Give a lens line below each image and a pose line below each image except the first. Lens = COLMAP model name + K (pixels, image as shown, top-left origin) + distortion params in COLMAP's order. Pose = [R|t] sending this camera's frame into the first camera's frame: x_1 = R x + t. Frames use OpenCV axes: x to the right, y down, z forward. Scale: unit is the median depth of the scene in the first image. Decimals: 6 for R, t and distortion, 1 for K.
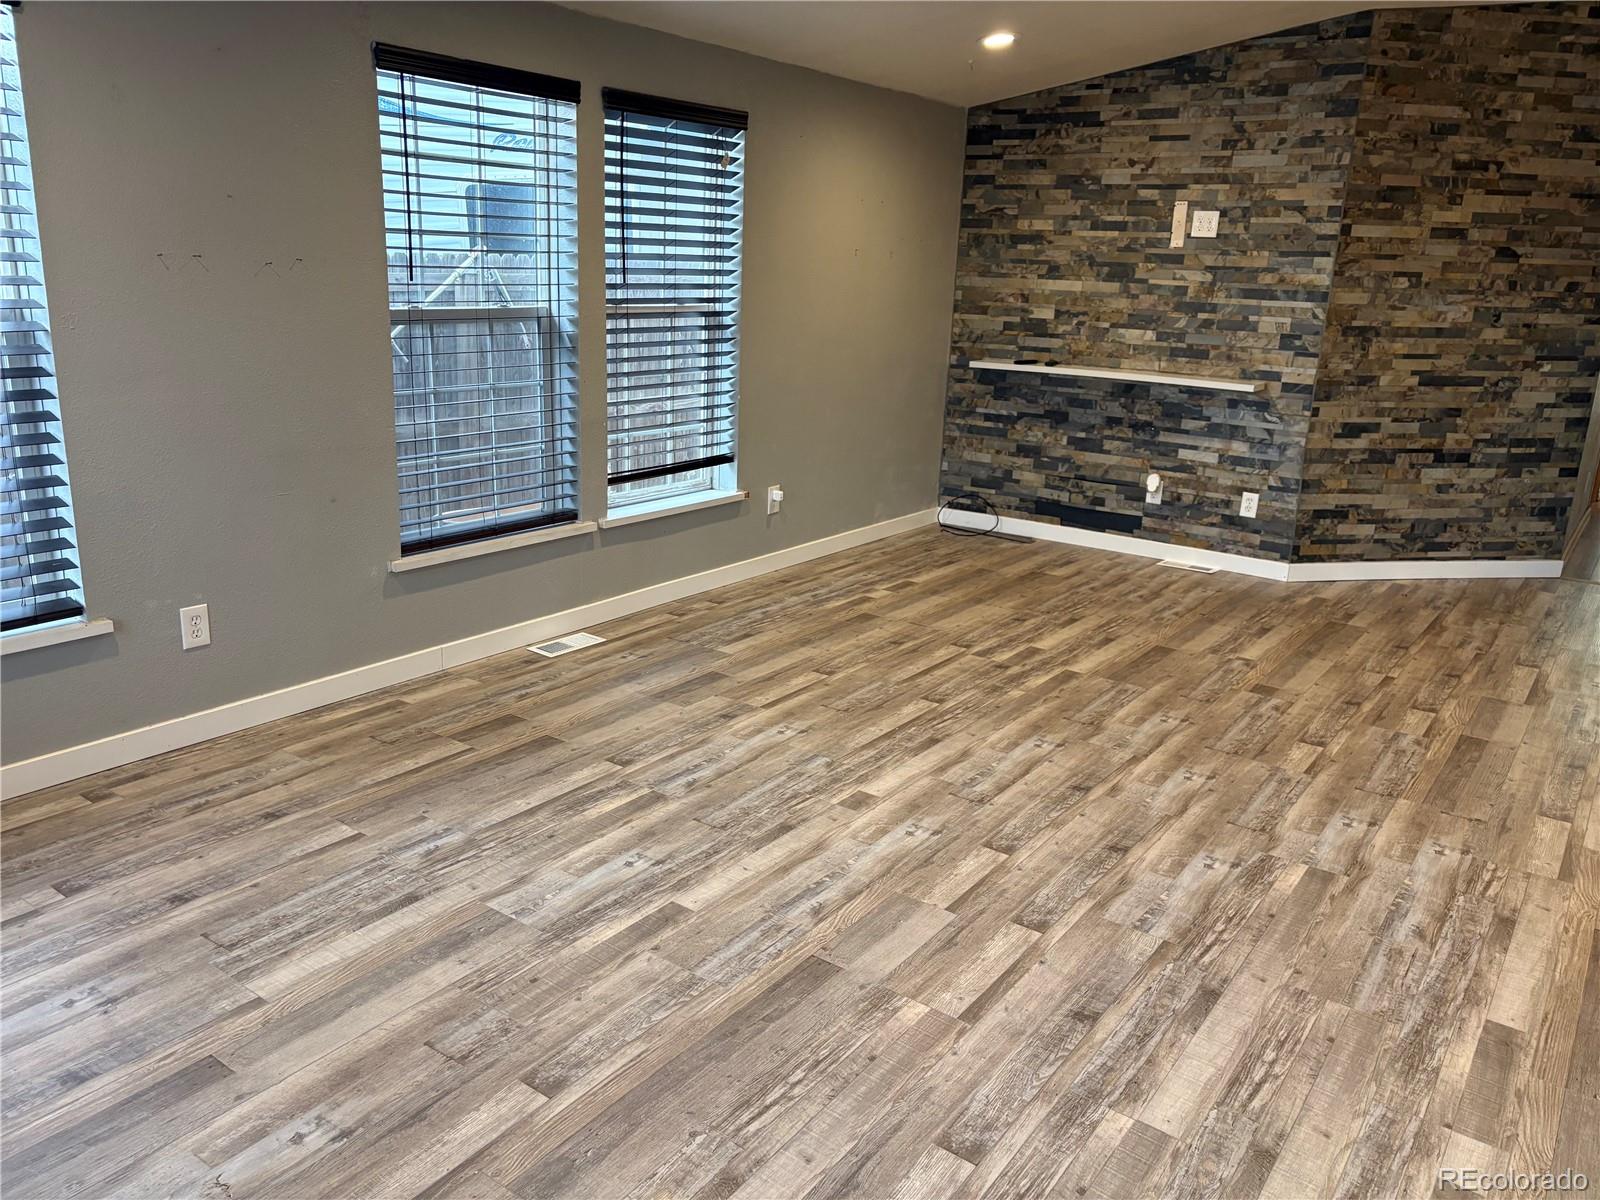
lens RADIAL K [[1204.3, 0, 785.2], [0, 1204.3, 601.0], [0, 0, 1]] dist [0.052494, -0.052521]
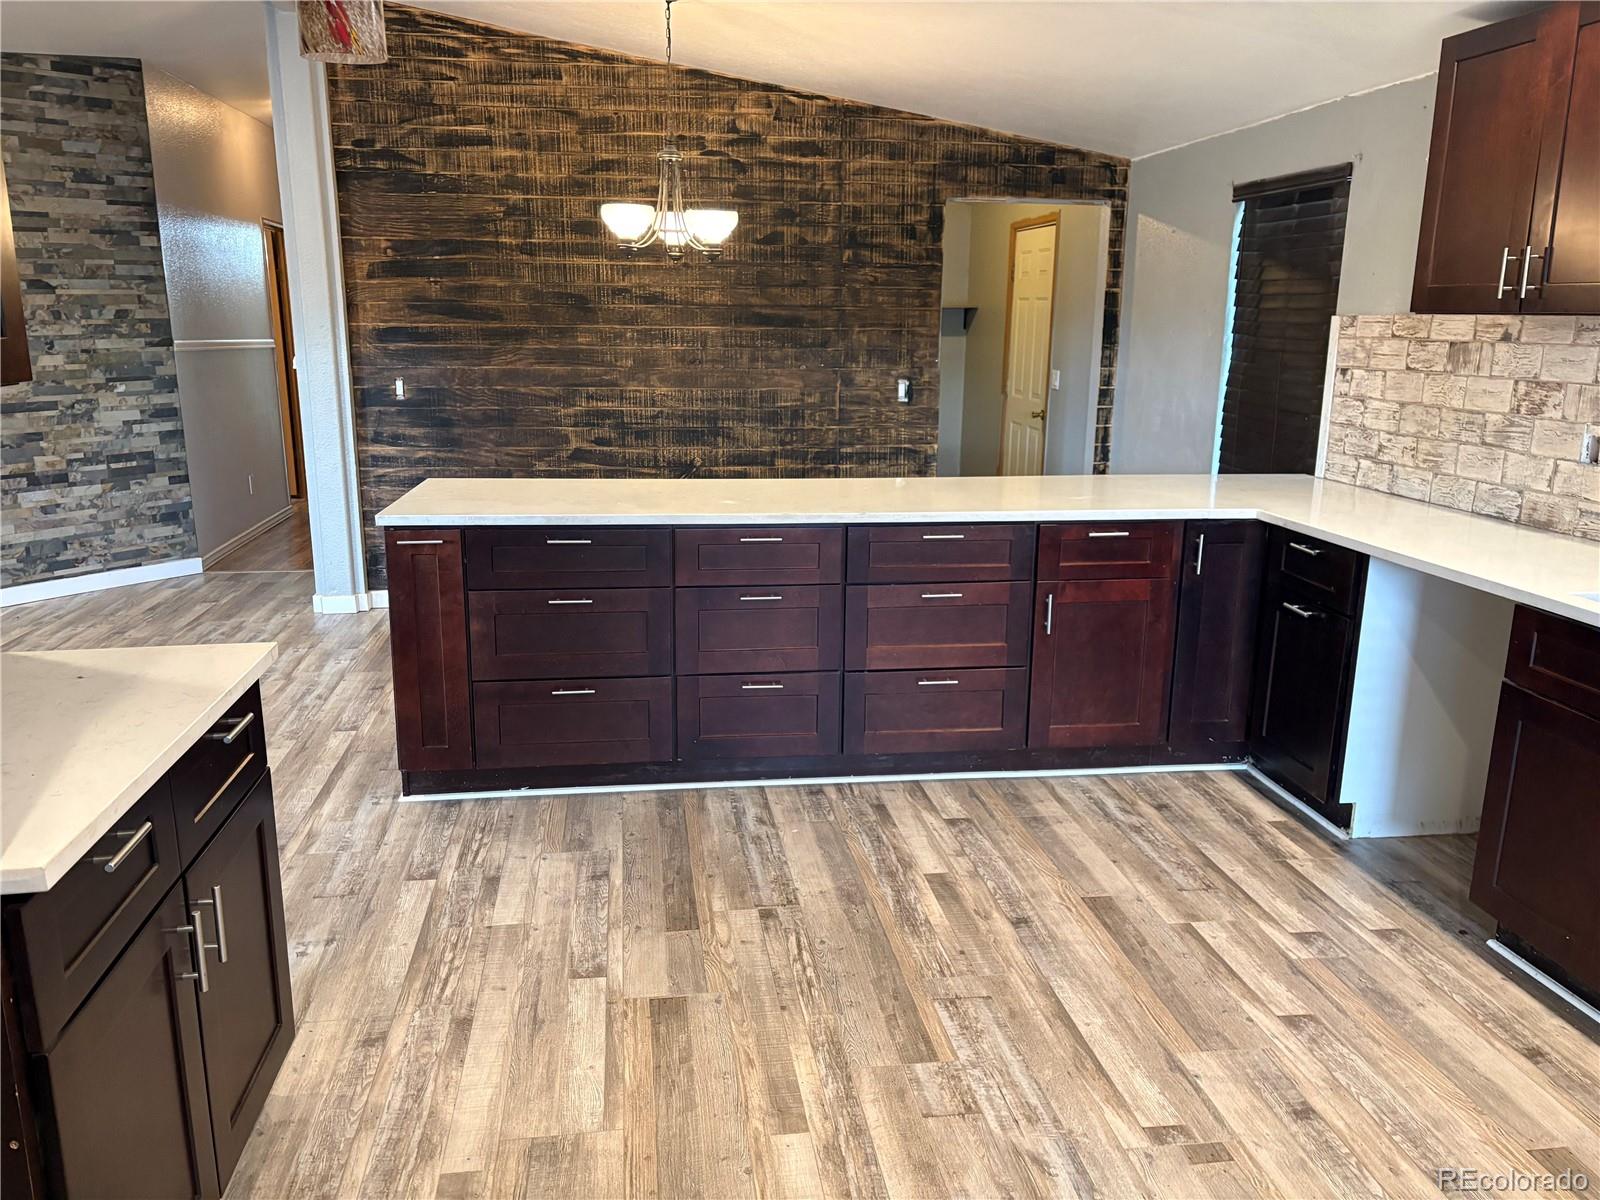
lens RADIAL K [[1204.3, 0, 787.7], [0, 1204.3, 594.0], [0, 0, 1]] dist [0.052494, -0.052521]
pose [[0.715312, -0.192258, 0.671837, 0.314196], [0.214732, 0.975367, 0.050492, 0.068582], [-0.664995, 0.108147, 0.738976, -0.203670]]
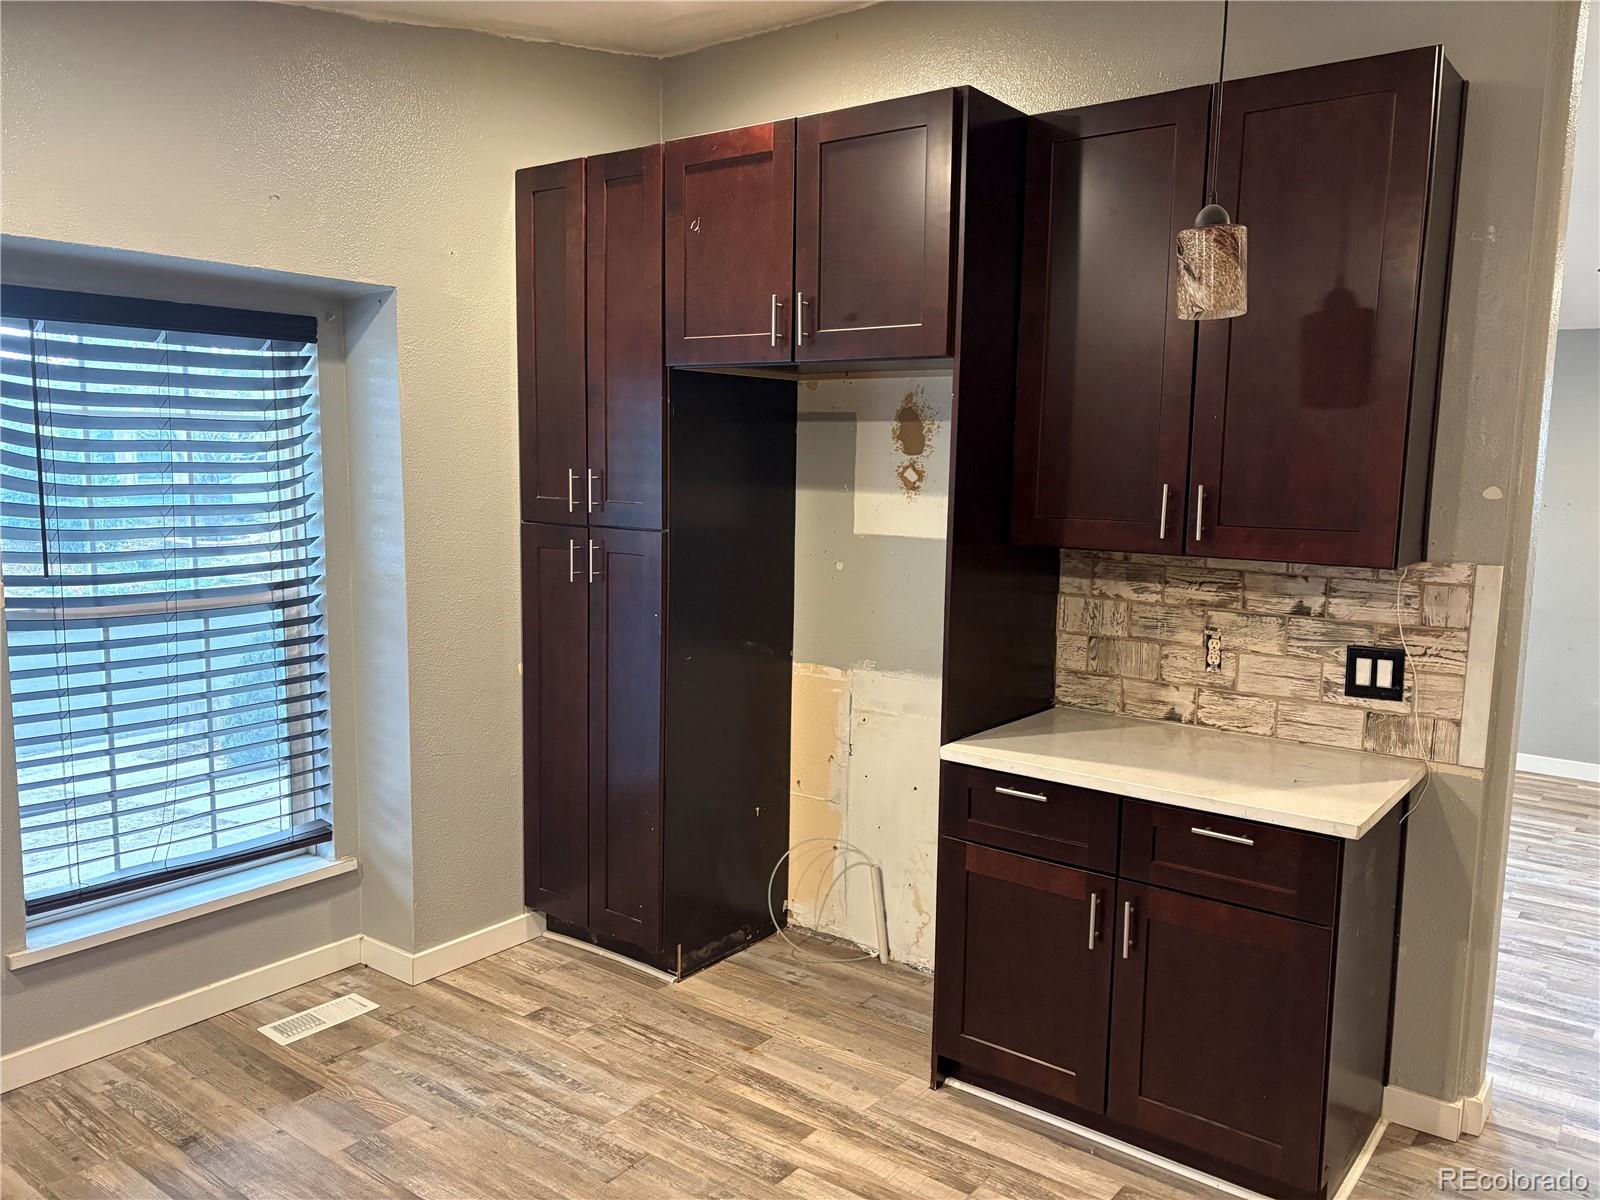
lens RADIAL K [[1204.3, 0, 798.0], [0, 1204.3, 606.6], [0, 0, 1]] dist [0.052494, -0.052521]
pose [[-0.018171, 0.087954, -0.995959, 0.892153], [-0.292540, 0.952064, 0.089415, 0.013611], [0.956081, 0.292982, 0.008430, -0.002625]]
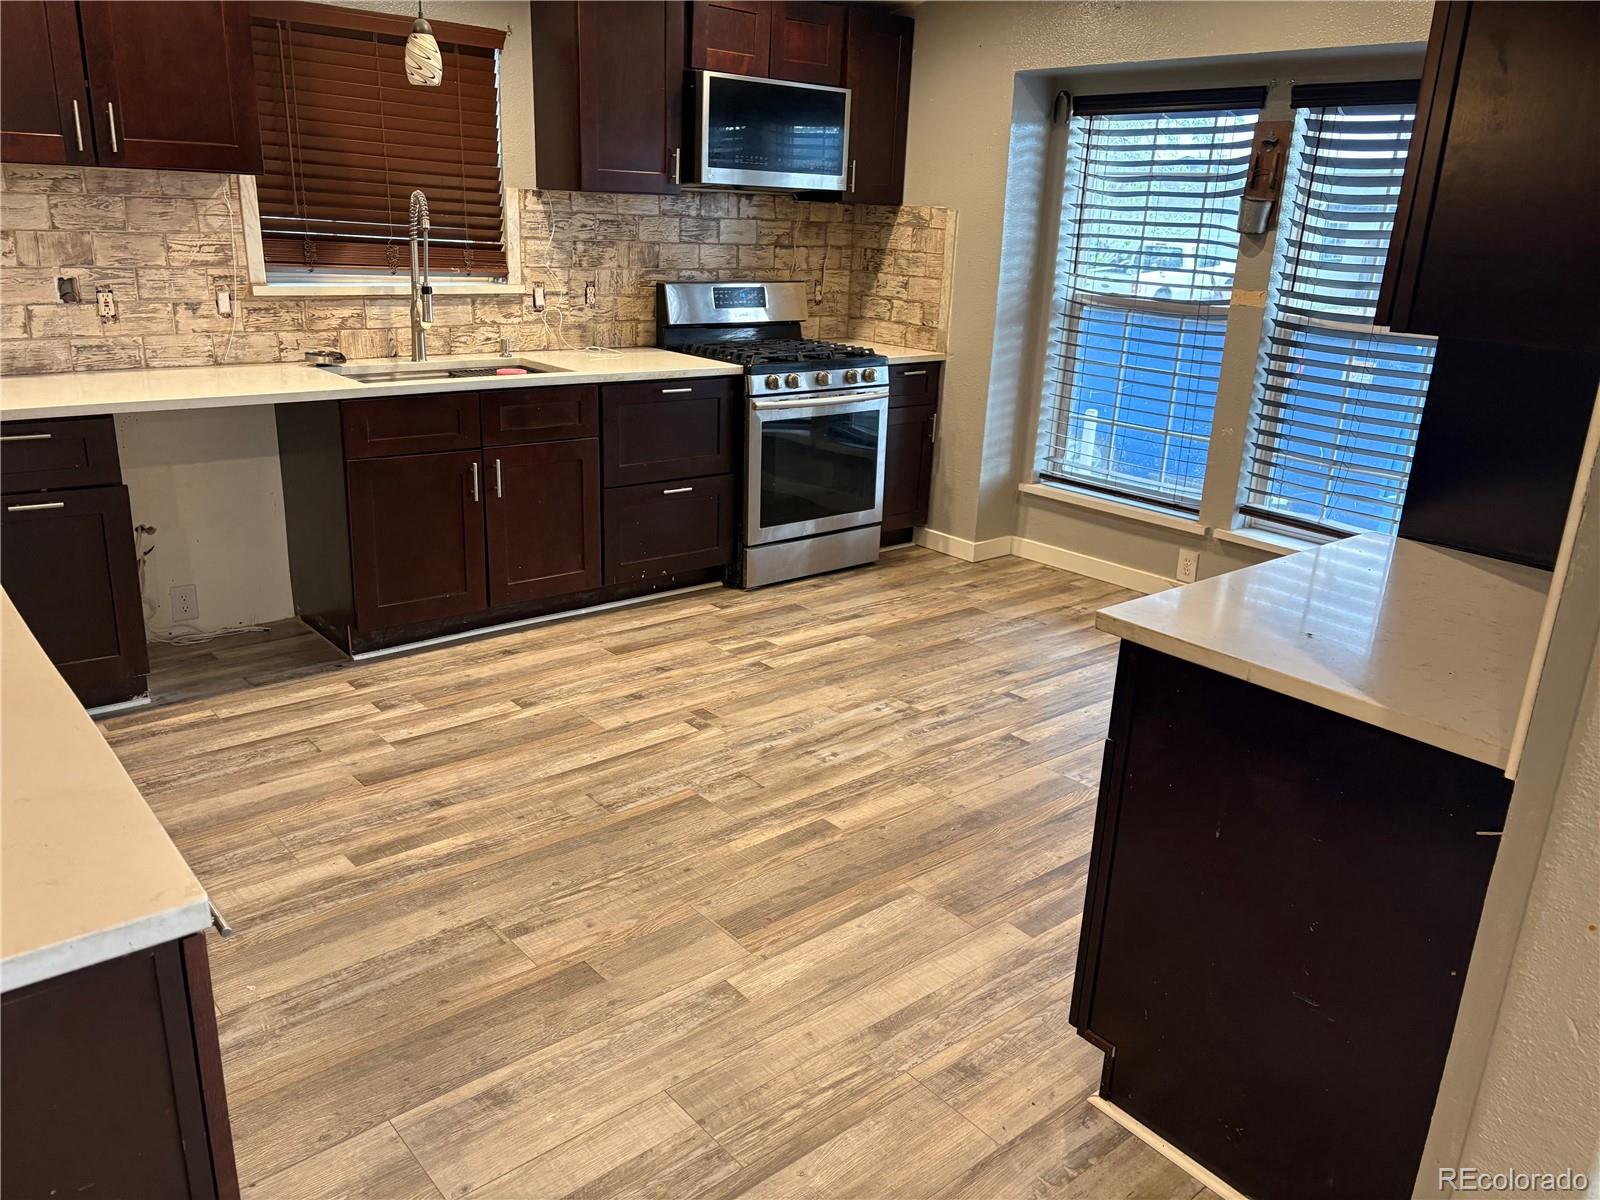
lens RADIAL K [[1204.3, 0, 809.7], [0, 1204.3, 600.9], [0, 0, 1]] dist [0.052494, -0.052521]
pose [[-0.971976, -0.146852, 0.183565, 0.480448], [-0.018074, 0.825242, 0.564491, -0.132811], [-0.234382, 0.545354, -0.804770, 0.518836]]
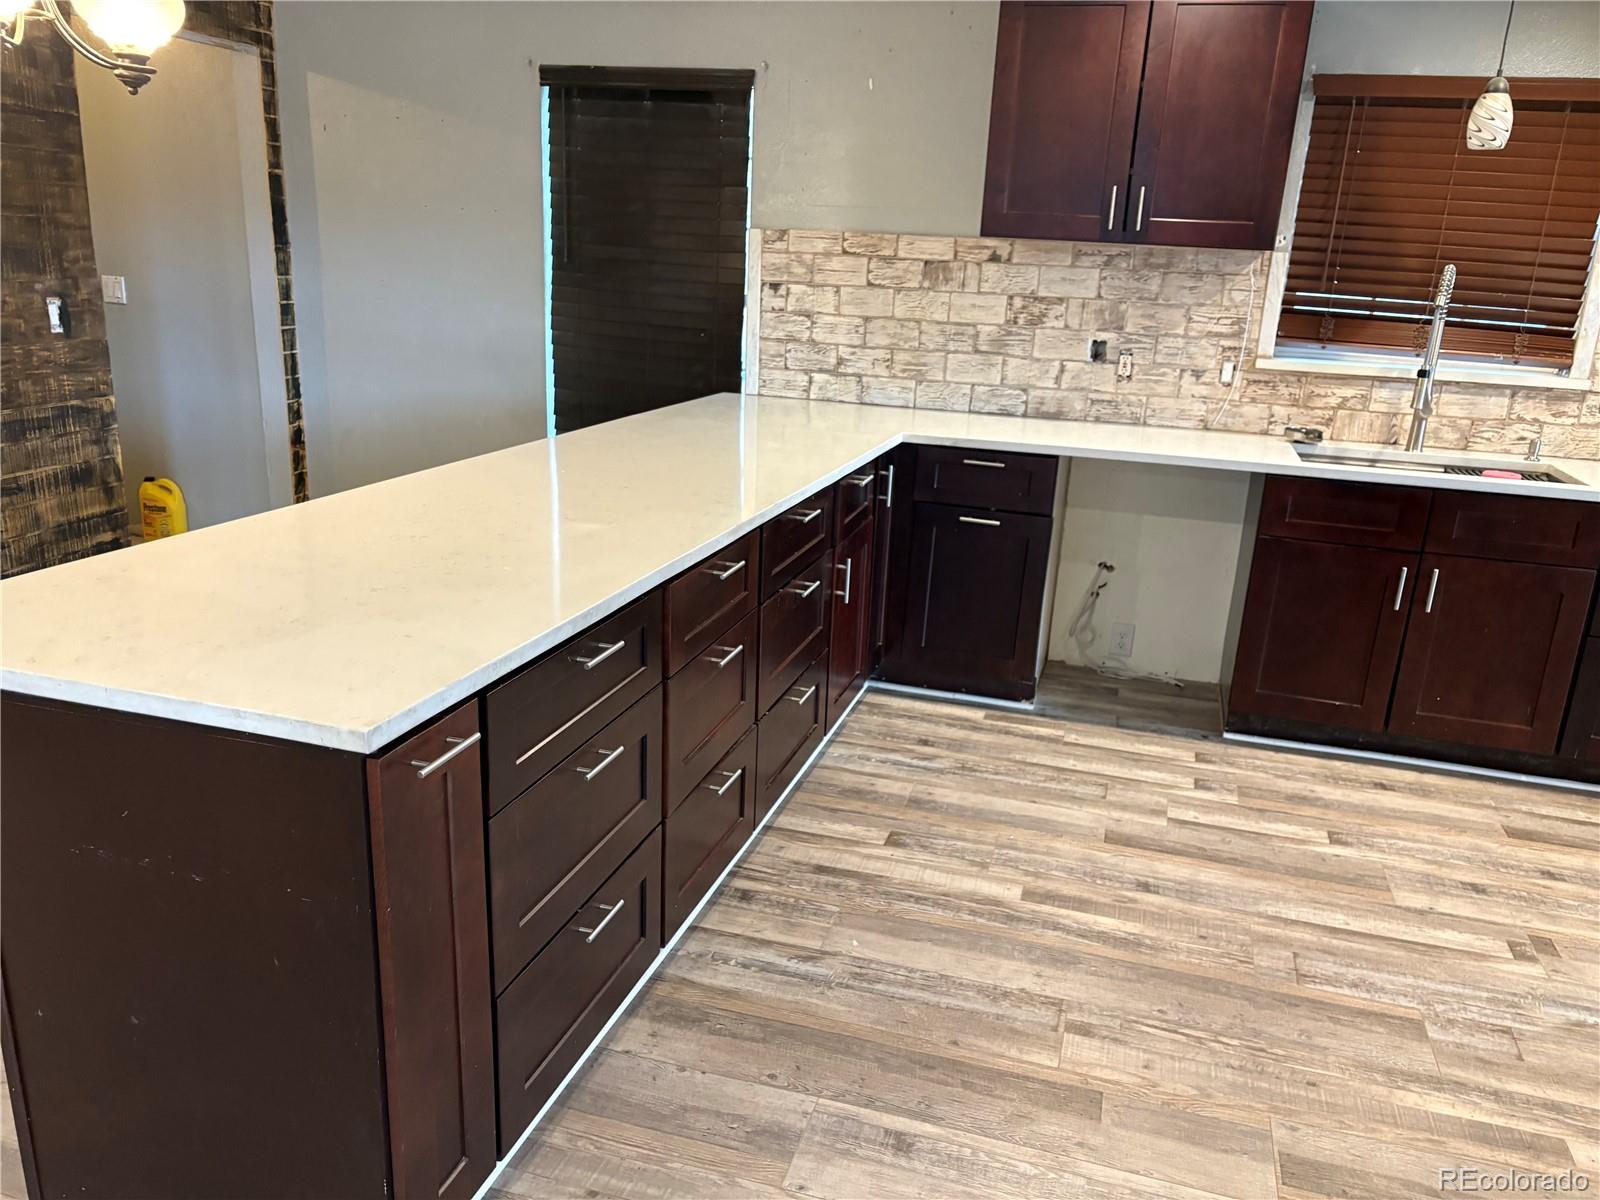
lens RADIAL K [[1204.3, 0, 808.5], [0, 1204.3, 608.8], [0, 0, 1]] dist [0.052494, -0.052521]
pose [[-0.340857, -0.327919, 0.881071, 0.354977], [0.203313, 0.889304, 0.409638, -0.093839], [-0.917868, 0.318761, -0.236455, 0.381430]]
